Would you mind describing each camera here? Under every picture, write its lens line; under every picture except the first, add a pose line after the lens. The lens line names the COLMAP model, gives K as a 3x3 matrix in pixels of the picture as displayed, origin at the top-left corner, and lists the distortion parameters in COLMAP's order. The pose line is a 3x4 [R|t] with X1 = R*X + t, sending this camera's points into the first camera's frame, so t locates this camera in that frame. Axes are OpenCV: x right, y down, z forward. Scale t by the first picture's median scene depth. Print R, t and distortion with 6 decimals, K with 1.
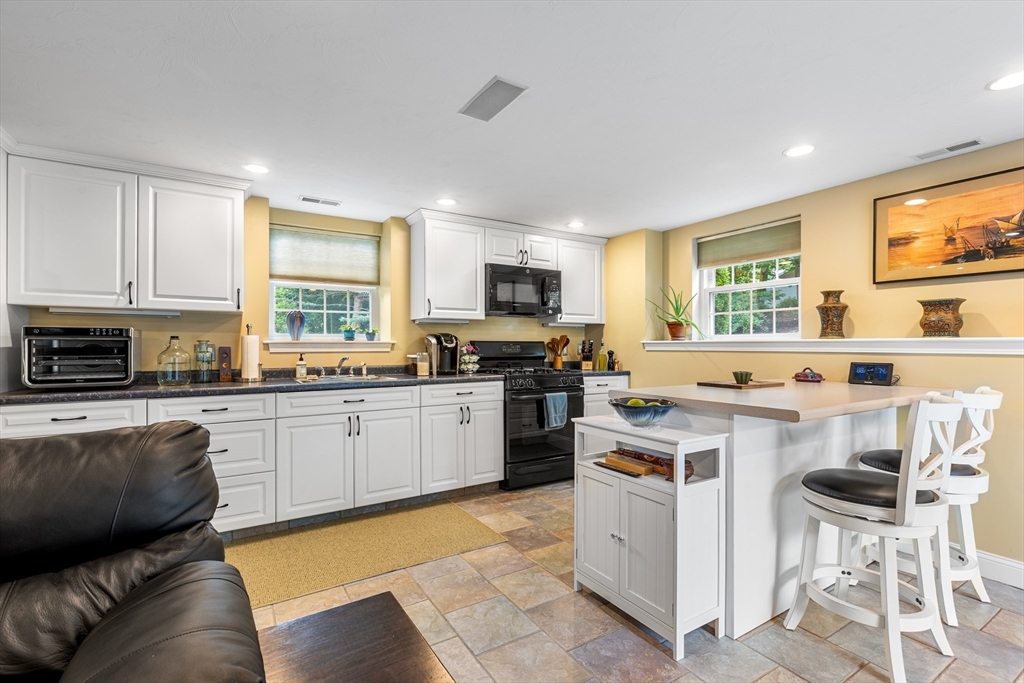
lens RADIAL K [[463.8, 0, 508.6], [0, 463.8, 344.2], [0, 0, 1]] dist [0.002915, -0.002158]
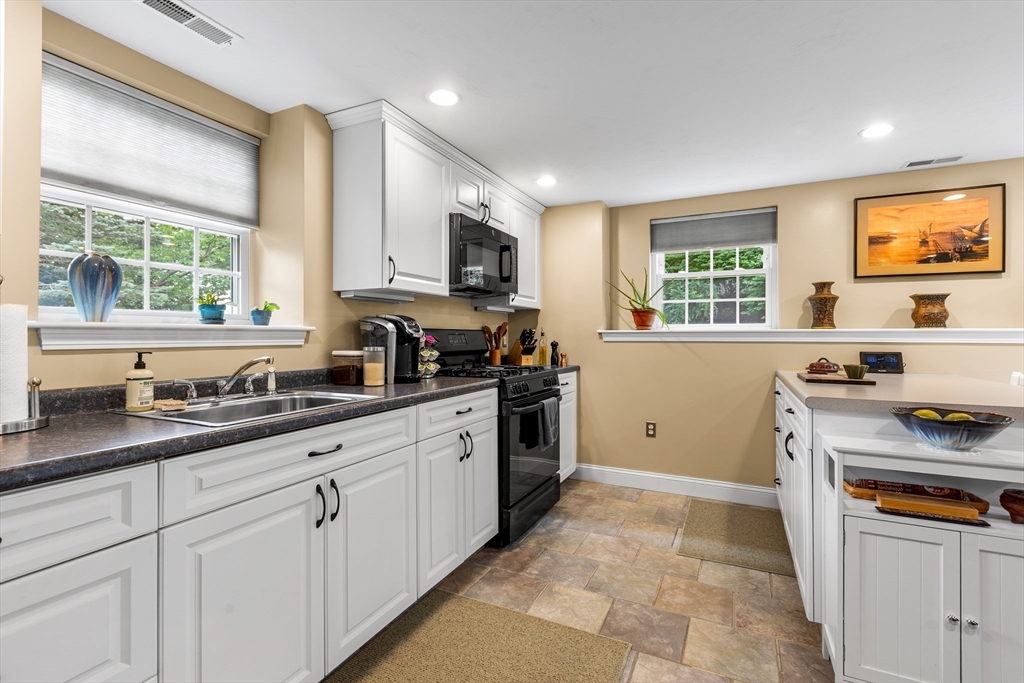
lens RADIAL K [[463.8, 0, 514.2], [0, 463.8, 332.9], [0, 0, 1]] dist [0.002915, -0.002158]
pose [[0.845294, 0.005120, 0.534277, -0.381206], [-0.002317, 0.999980, -0.005917, 0.004002], [-0.534297, 0.003764, 0.845289, 0.444786]]
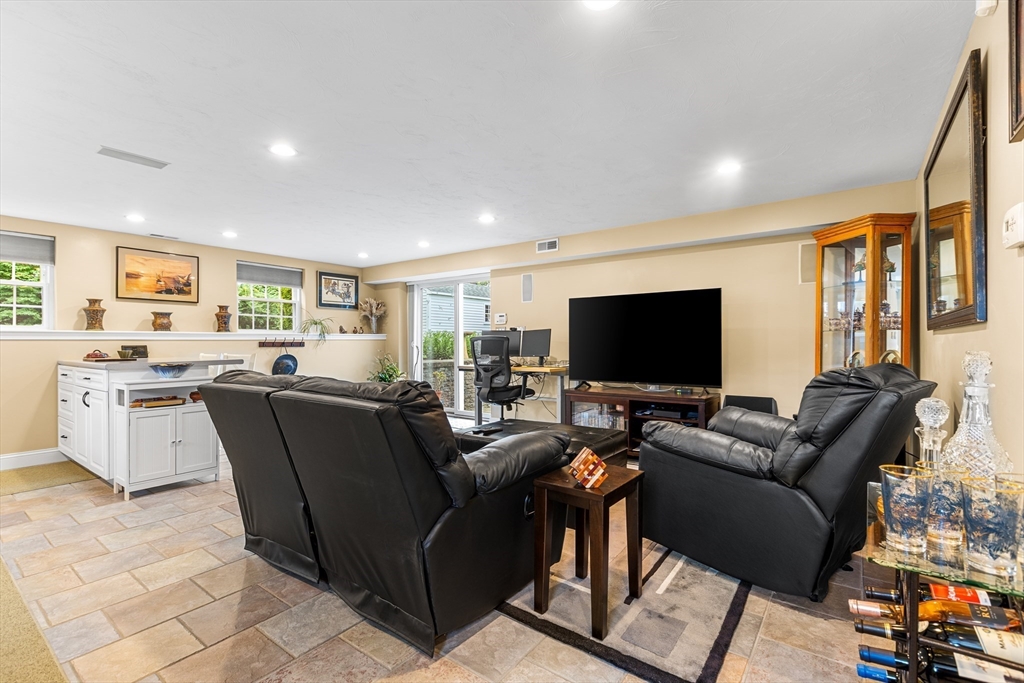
lens RADIAL K [[463.8, 0, 506.2], [0, 463.8, 342.5], [0, 0, 1]] dist [0.002915, -0.002158]
pose [[-0.361050, 0.001166, 0.932546, -1.053955], [0.001828, 0.999998, -0.000543, 0.026073], [-0.932545, 0.001509, -0.361052, 0.269482]]
